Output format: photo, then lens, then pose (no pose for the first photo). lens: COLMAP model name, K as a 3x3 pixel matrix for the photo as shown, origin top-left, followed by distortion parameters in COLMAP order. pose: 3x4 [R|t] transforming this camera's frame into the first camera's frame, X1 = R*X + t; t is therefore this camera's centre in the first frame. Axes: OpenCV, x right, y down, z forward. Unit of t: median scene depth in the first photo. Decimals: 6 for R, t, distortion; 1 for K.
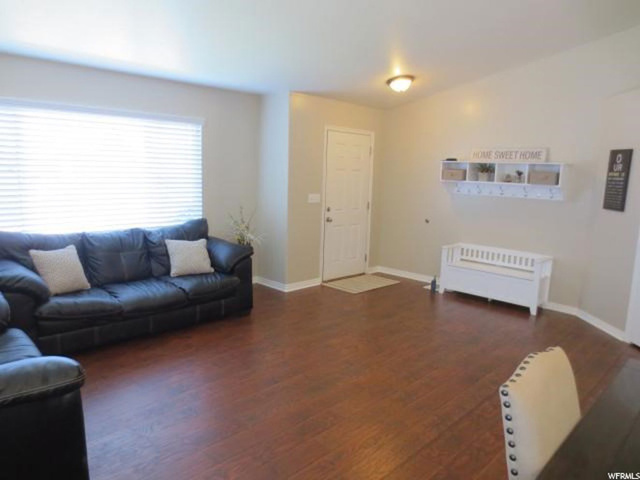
lens RADIAL K [[451.7, 0, 320.2], [0, 451.7, 238.8], [0, 0, 1]] dist [-0.011347, -0.003874]
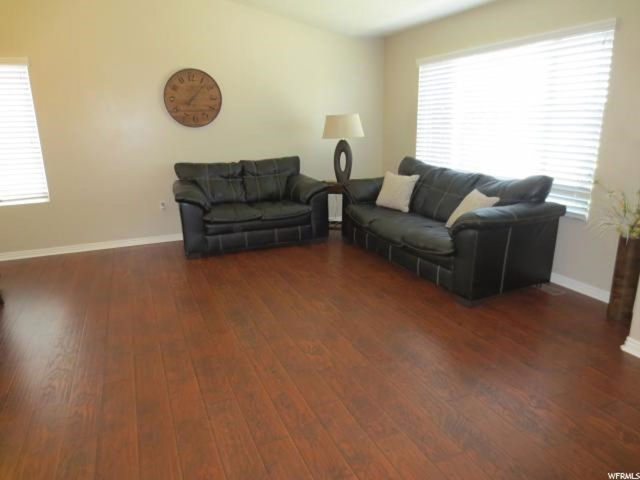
lens RADIAL K [[451.7, 0, 318.7], [0, 451.7, 237.4], [0, 0, 1]] dist [-0.011347, -0.003874]
pose [[-0.371358, 0.209156, -0.904625, 0.613881], [-0.138800, 0.950844, 0.276821, -0.114442], [0.918057, 0.228362, -0.324072, 1.084545]]
